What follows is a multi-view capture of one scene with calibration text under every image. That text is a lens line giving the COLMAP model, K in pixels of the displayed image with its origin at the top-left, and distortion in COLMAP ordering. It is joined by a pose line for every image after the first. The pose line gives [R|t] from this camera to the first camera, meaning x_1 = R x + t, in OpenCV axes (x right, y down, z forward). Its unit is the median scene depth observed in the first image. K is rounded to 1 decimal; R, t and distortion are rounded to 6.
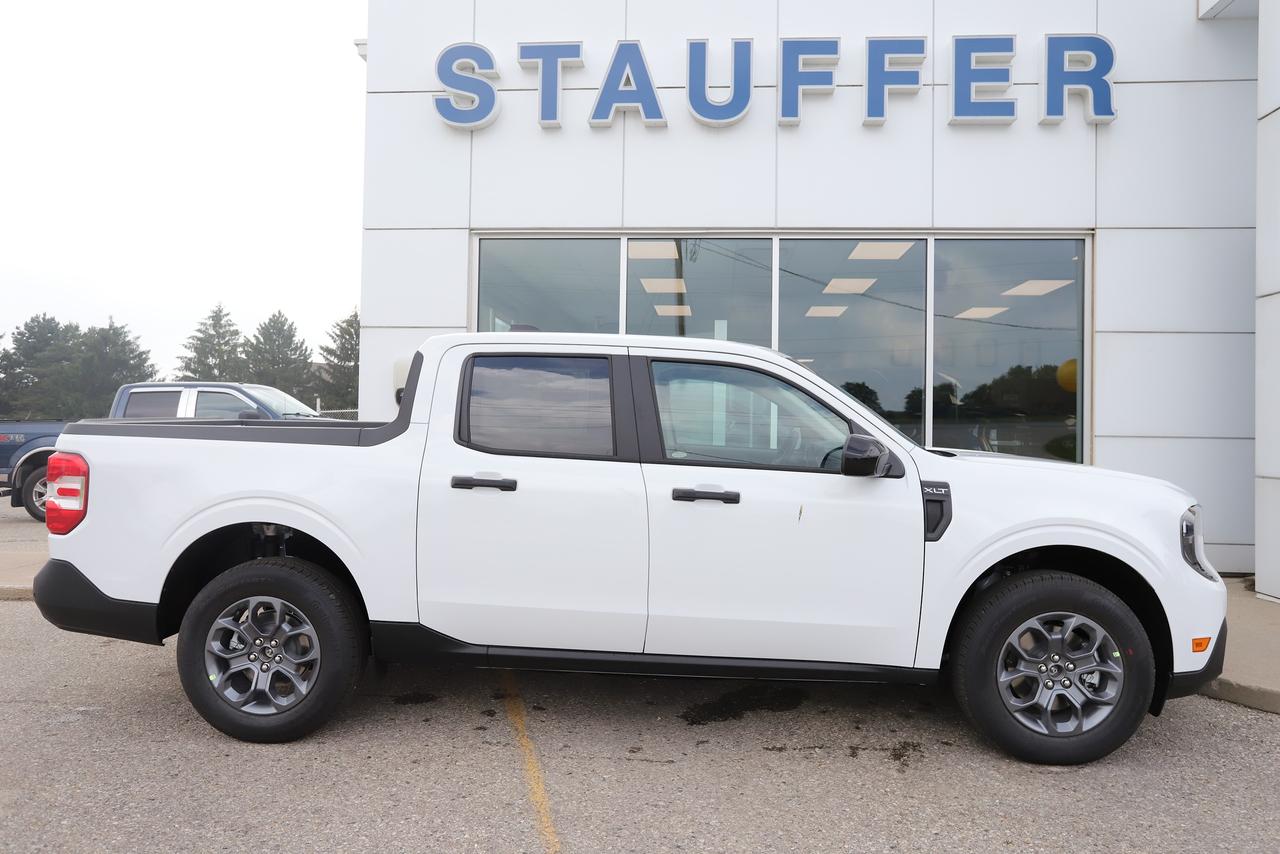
lens RADIAL K [[847.2, 0, 634.5], [0, 847.2, 420.9], [0, 0, 1]] dist [-0.000778, 0.000113]
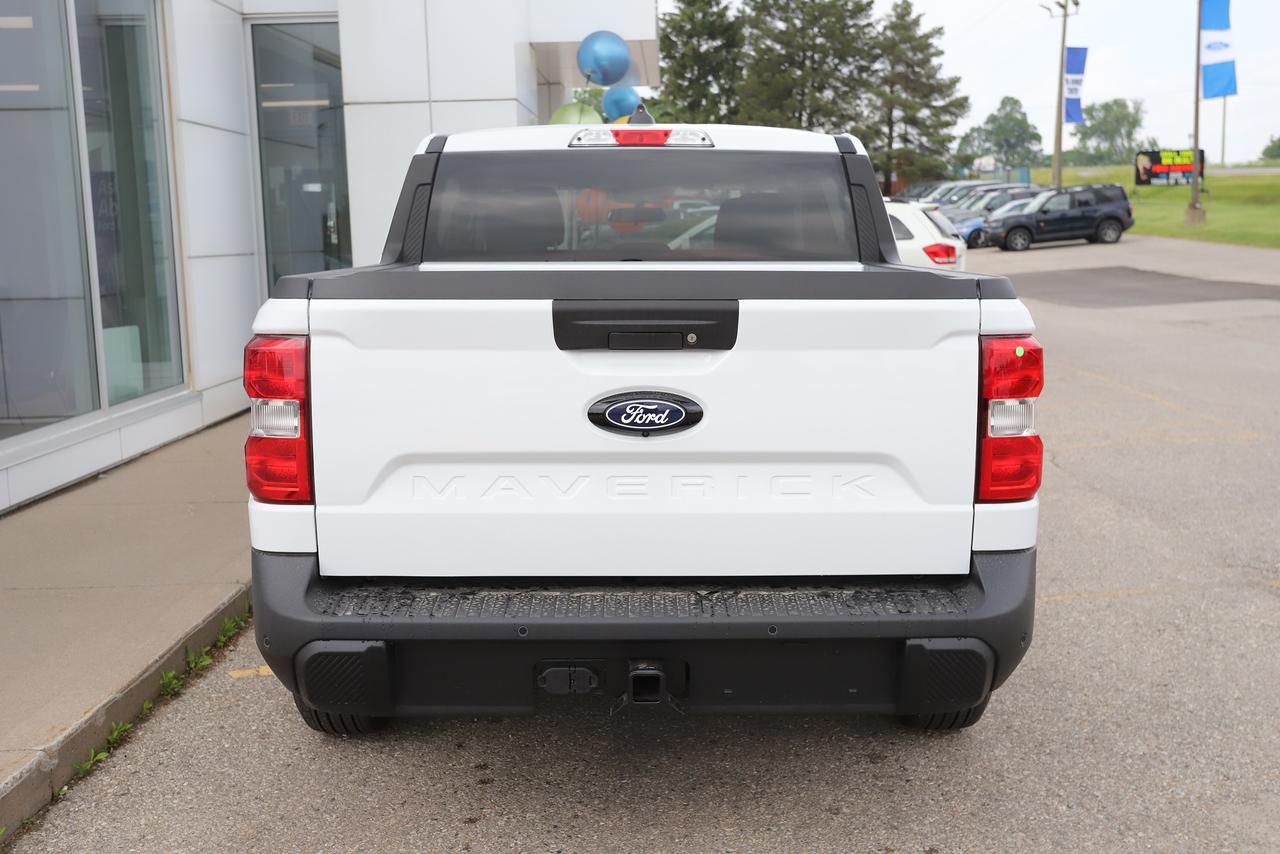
lens RADIAL K [[1366.9, 0, 639.4], [0, 1366.9, 433.8], [0, 0, 1]] dist [0.064631, 0.000000]
pose [[-0.062137, -0.153890, 0.986132, -1.475291], [0.004690, 0.987986, 0.154475, -0.029998], [-0.998057, 0.014224, -0.060668, 1.293222]]
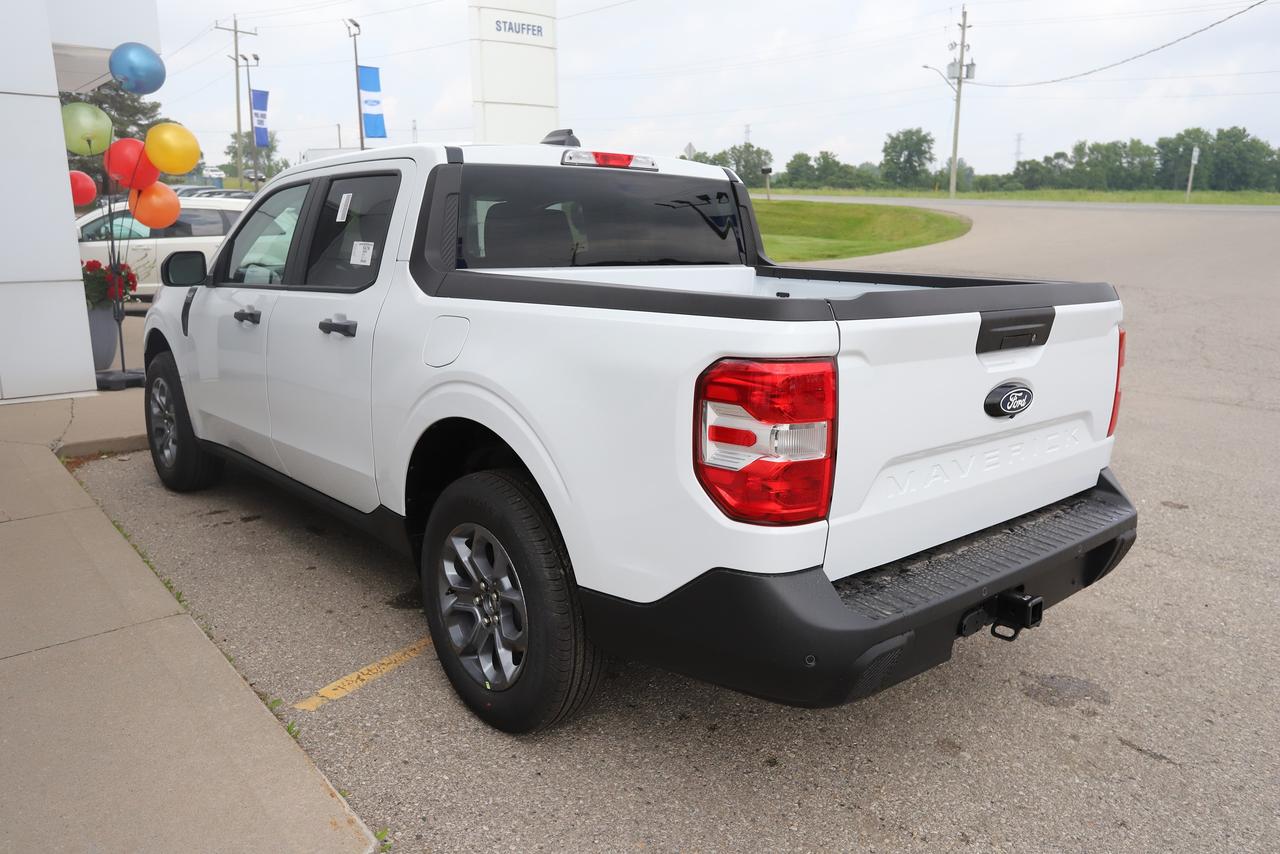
lens RADIAL K [[948.6, 0, 638.6], [0, 948.6, 425.9], [0, 0, 1]] dist [-0.006114, -0.000401]
pose [[-0.694432, -0.165351, 0.700302, -0.996272], [-0.019551, 0.977215, 0.211347, -0.040372], [-0.719292, 0.133075, -0.681843, 1.897022]]
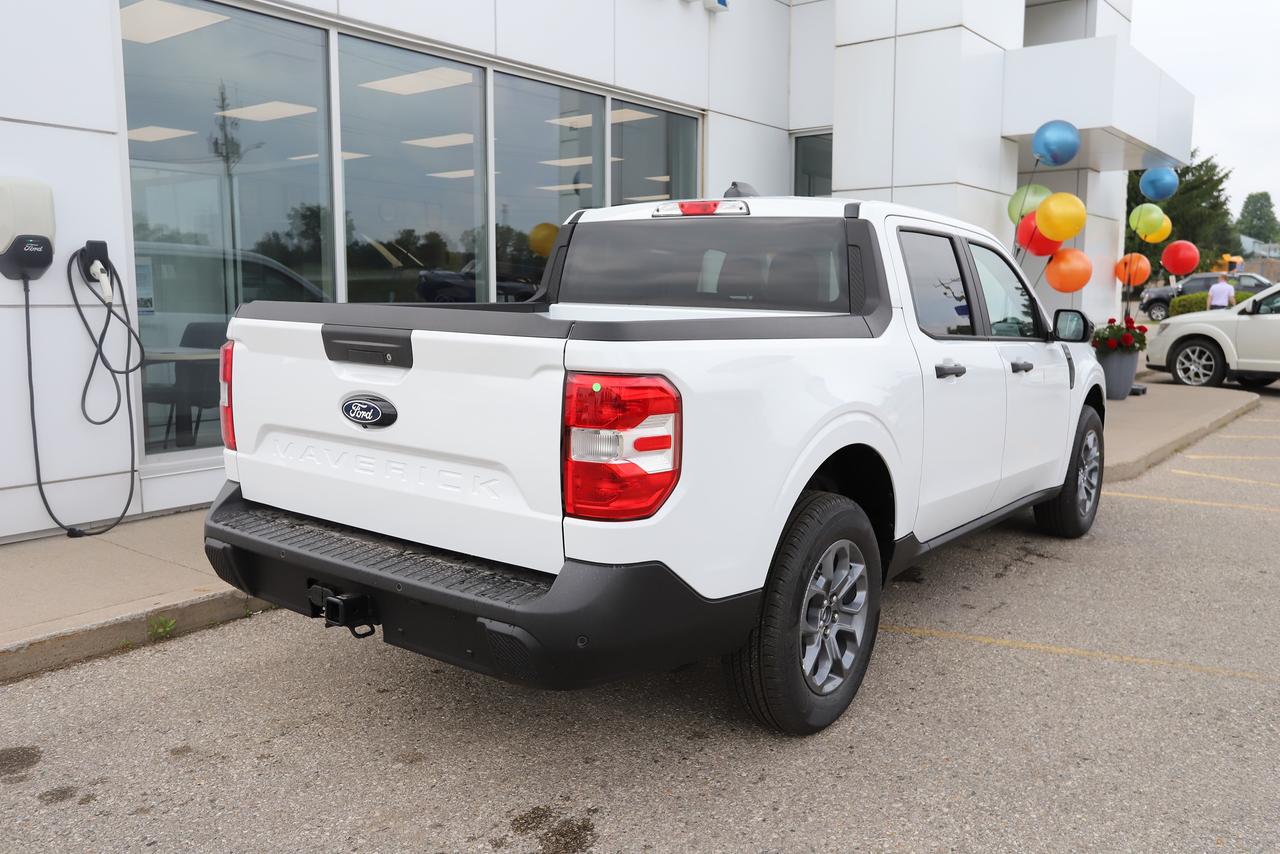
lens RADIAL K [[1012.2, 0, 643.8], [0, 1012.2, 426.6], [0, 0, 1]] dist [0.008083, 0.012727]
pose [[0.544283, -0.115934, 0.830852, -1.236139], [-0.011764, 0.989253, 0.145743, -0.025015], [-0.838819, -0.089100, 0.537070, 0.645466]]
